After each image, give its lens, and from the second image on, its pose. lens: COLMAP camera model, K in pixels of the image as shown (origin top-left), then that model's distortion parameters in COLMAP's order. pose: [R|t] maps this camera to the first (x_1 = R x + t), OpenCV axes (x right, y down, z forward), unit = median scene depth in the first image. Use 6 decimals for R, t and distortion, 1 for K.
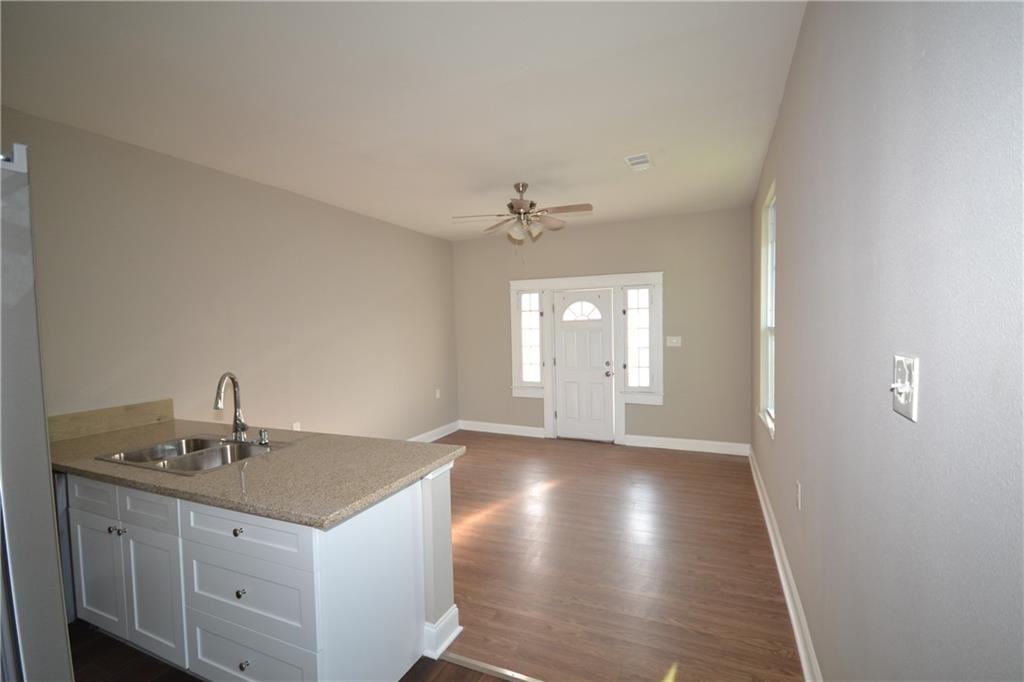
lens RADIAL K [[462.7, 0, 512.0], [0, 462.7, 341.0], [0, 0, 1]] dist [-0.002943, -0.001258]
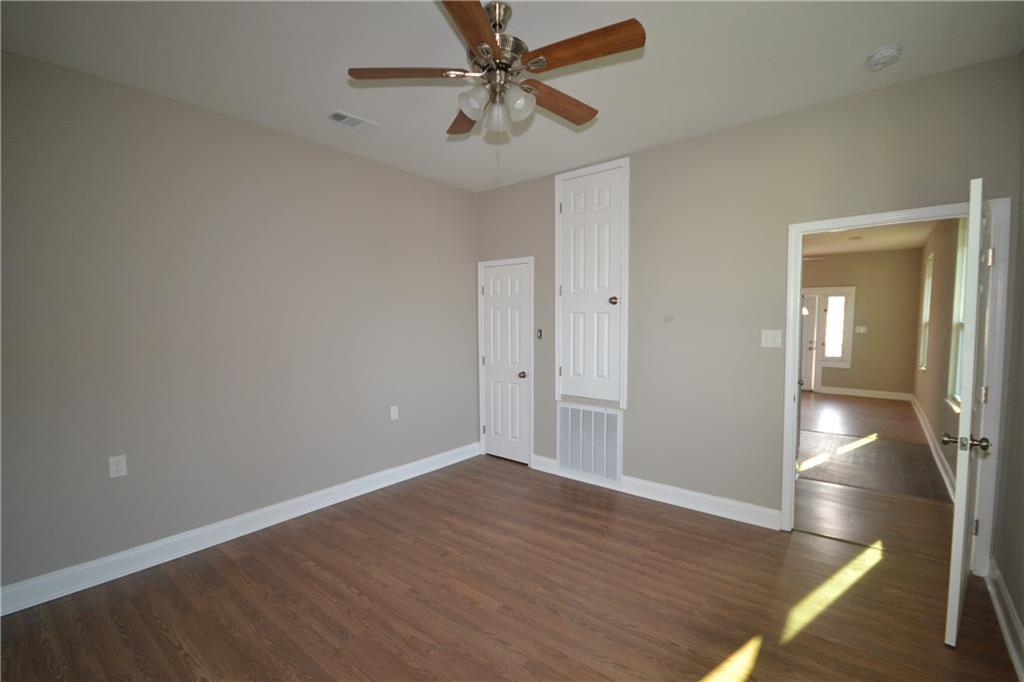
lens RADIAL K [[422.7, 0, 512.0], [0, 422.7, 341.0], [0, 0, 1]] dist [-0.000112, -0.000017]
pose [[0.942522, 0.040509, -0.331680, -0.296641], [-0.030076, 0.998880, 0.036528, 0.023471], [0.332789, -0.024452, 0.942684, -0.767764]]
